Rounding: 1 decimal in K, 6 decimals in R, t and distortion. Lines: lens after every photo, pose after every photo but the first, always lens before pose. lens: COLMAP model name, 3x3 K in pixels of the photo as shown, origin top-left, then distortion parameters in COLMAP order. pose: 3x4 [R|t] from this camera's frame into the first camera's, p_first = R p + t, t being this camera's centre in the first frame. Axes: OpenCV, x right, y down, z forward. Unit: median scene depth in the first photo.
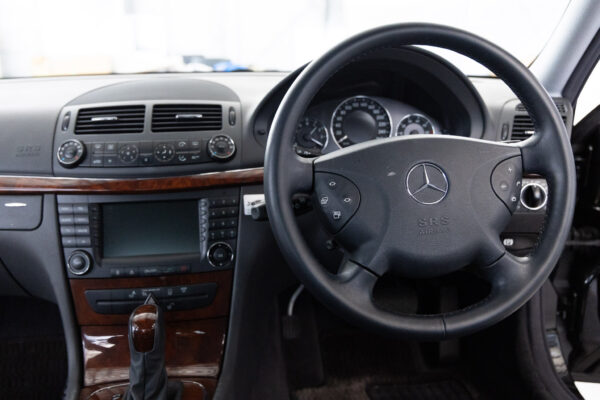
lens RADIAL K [[558.8, 0, 300.8], [0, 558.8, 198.9], [0, 0, 1]] dist [0.033344, 0.000000]
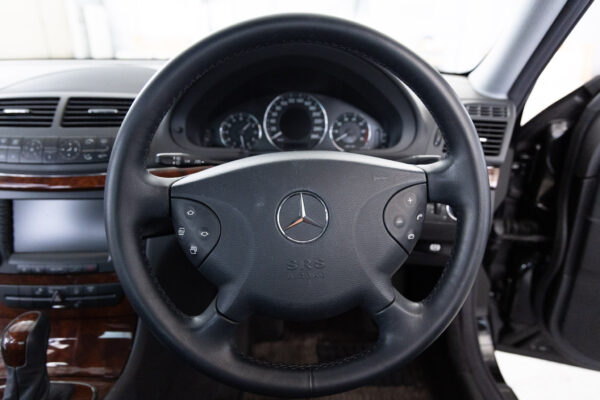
lens RADIAL K [[404.3, 0, 305.0], [0, 404.3, 197.7], [0, 0, 1]] dist [0.028891, 0.003998]
pose [[0.996297, 0.048260, -0.071153, 0.214842], [-0.039206, 0.991563, 0.123554, -0.103631], [0.076515, -0.120307, 0.989784, 0.322333]]
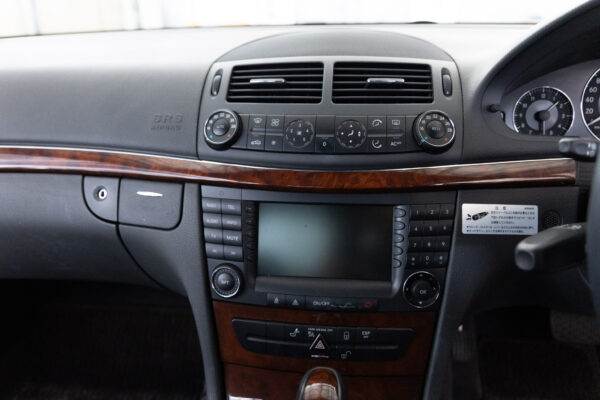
lens RADIAL K [[468.9, 0, 303.6], [0, 468.9, 199.6], [0, 0, 1]] dist [0.016144, 0.004051]
pose [[0.979679, 0.078326, -0.184648, -0.188072], [-0.059207, 0.992508, 0.106879, -0.061320], [0.191636, -0.093774, 0.976976, 0.425261]]
